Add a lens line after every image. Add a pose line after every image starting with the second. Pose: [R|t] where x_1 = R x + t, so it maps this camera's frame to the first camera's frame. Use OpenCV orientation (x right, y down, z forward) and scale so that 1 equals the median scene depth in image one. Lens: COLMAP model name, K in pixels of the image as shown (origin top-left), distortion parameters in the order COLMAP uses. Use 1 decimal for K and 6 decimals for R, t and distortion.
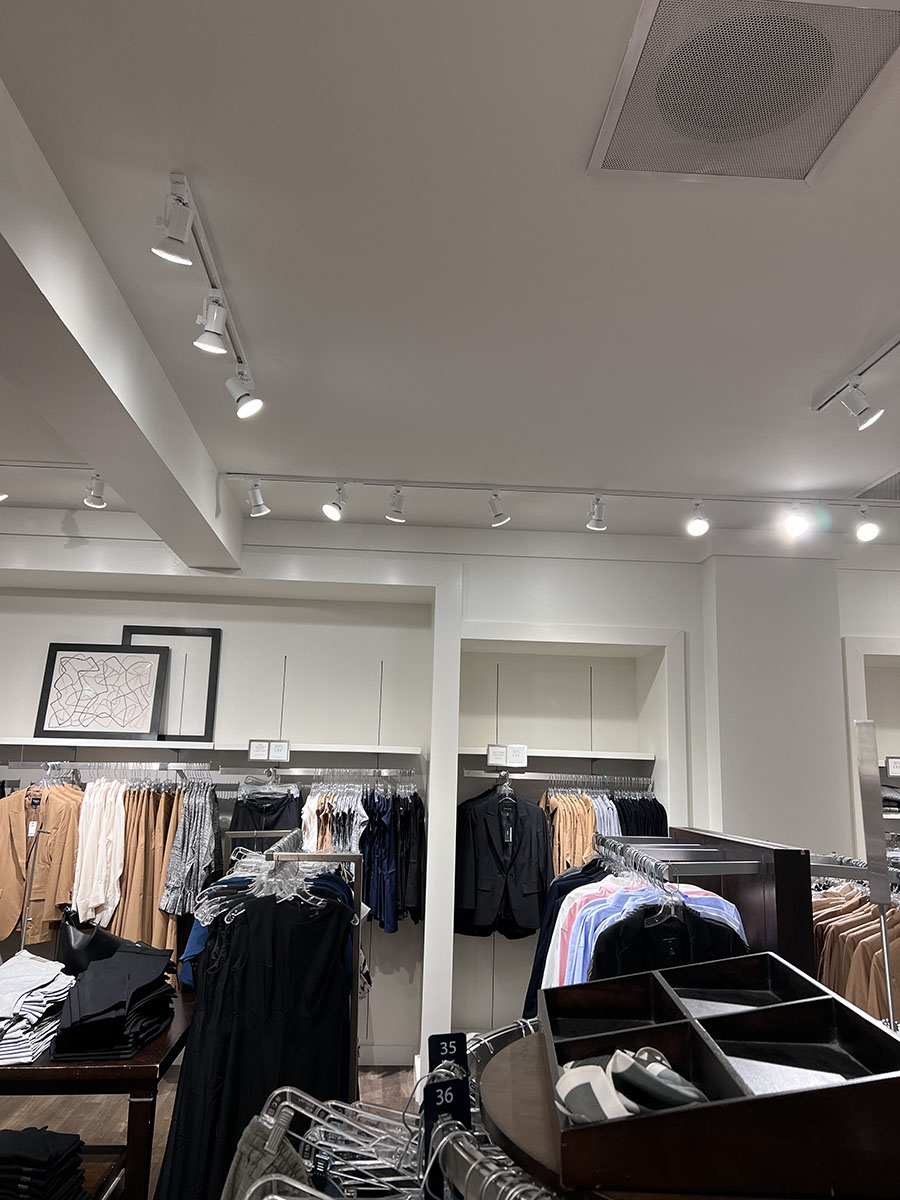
lens RADIAL K [[912.6, 0, 448.3], [0, 912.6, 600.0], [0, 0, 1]] dist [0.003426, -0.021662]
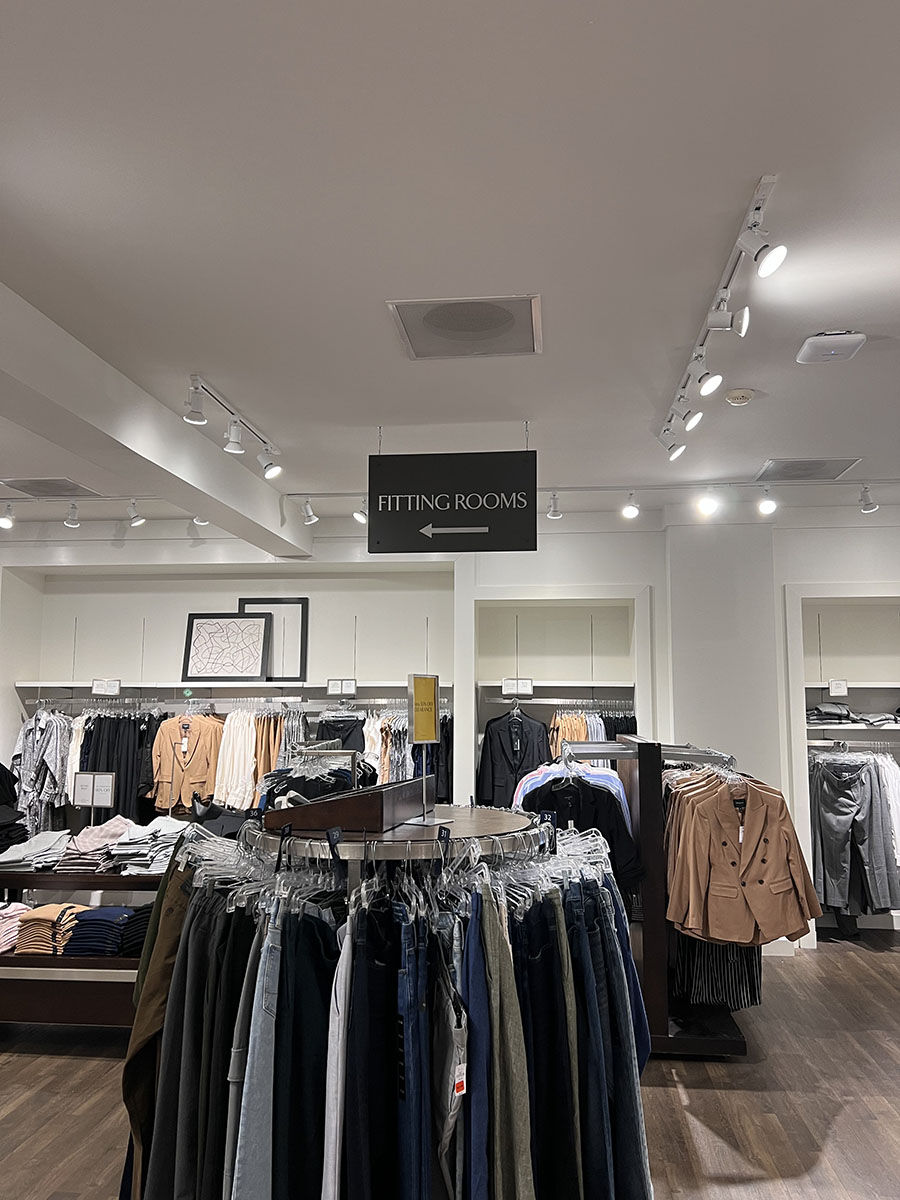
lens RADIAL K [[912.6, 0, 453.6], [0, 912.6, 594.3], [0, 0, 1]] dist [0.003426, -0.021662]
pose [[0.983463, -0.042519, -0.176046, 0.211387], [0.054458, 0.996492, 0.063551, -0.050032], [0.172727, -0.072087, 0.982328, -0.298798]]
